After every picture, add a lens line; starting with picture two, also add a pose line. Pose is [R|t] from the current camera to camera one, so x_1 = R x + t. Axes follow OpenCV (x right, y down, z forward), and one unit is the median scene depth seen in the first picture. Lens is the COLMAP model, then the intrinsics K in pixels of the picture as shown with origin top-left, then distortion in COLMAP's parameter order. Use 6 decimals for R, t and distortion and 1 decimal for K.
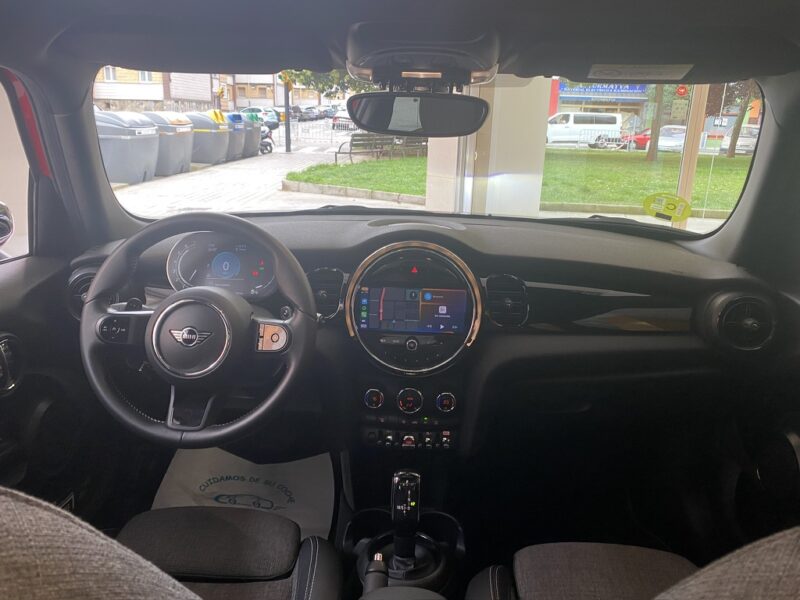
lens RADIAL K [[669.8, 0, 403.7], [0, 669.8, 299.6], [0, 0, 1]] dist [-0.006733, -0.002157]
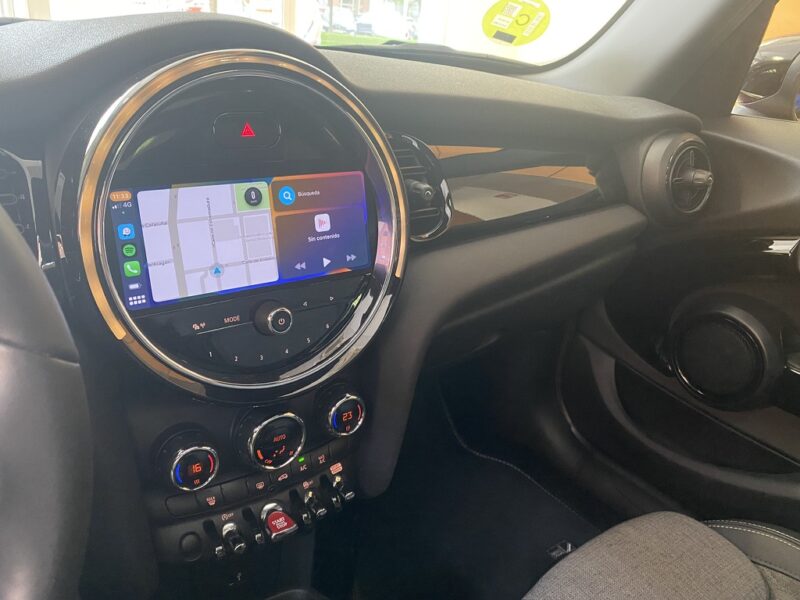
lens RADIAL K [[608.3, 0, 401.7], [0, 608.3, 297.9], [0, 0, 1]] dist [0.025443, -0.039284]
pose [[0.777908, -0.221701, 0.587970, -0.142434], [0.107284, 0.968814, 0.223361, -0.019826], [-0.619152, -0.110674, 0.777433, 0.656545]]
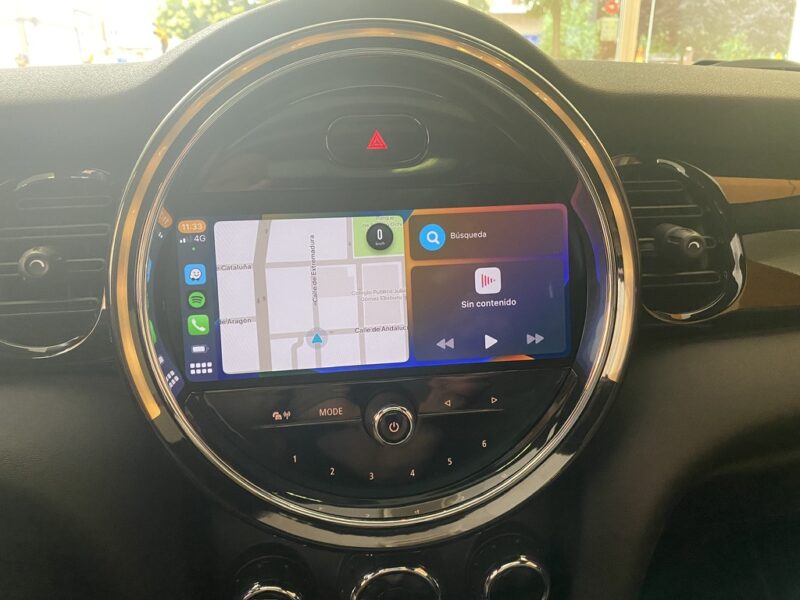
lens RADIAL K [[608.3, 0, 405.5], [0, 608.3, 298.5], [0, 0, 1]] dist [0.025443, -0.039284]
pose [[0.985587, -0.091939, 0.142007, -0.012146], [0.084195, 0.994664, 0.059621, 0.004578], [-0.146731, -0.046805, 0.988068, 0.751785]]
